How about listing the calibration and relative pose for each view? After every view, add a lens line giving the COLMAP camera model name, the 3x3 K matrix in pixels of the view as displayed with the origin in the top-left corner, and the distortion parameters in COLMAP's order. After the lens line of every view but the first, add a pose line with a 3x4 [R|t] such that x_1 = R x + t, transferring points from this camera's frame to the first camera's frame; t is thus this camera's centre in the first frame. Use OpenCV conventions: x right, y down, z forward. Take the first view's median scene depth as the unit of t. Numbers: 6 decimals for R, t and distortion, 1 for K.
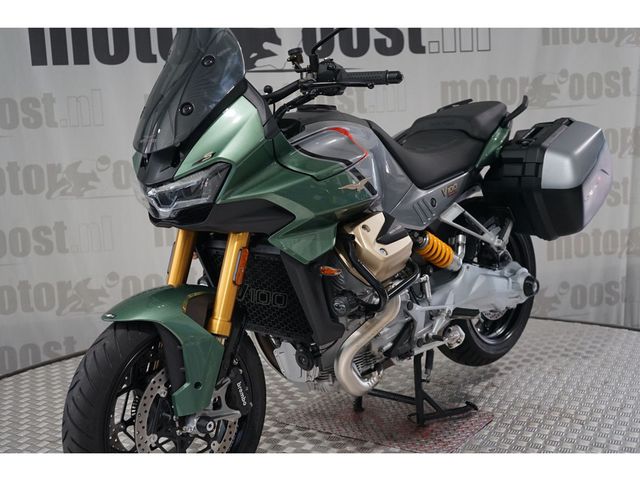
lens RADIAL K [[886.9, 0, 313.5], [0, 886.9, 236.4], [0, 0, 1]] dist [0.006941, 0.000000]
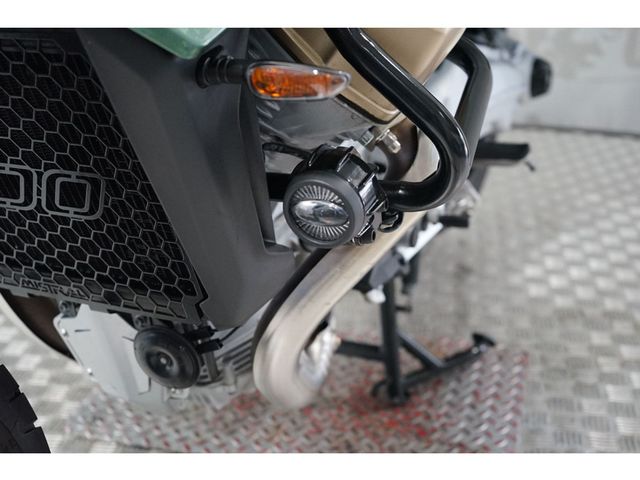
lens RADIAL K [[886.9, 0, 322.7], [0, 886.9, 236.6], [0, 0, 1]] dist [0.006941, 0.000000]
pose [[0.945013, -0.125960, 0.301802, -0.057597], [0.052862, 0.969548, 0.239127, 0.024139], [-0.322732, -0.210024, 0.922894, 0.815916]]
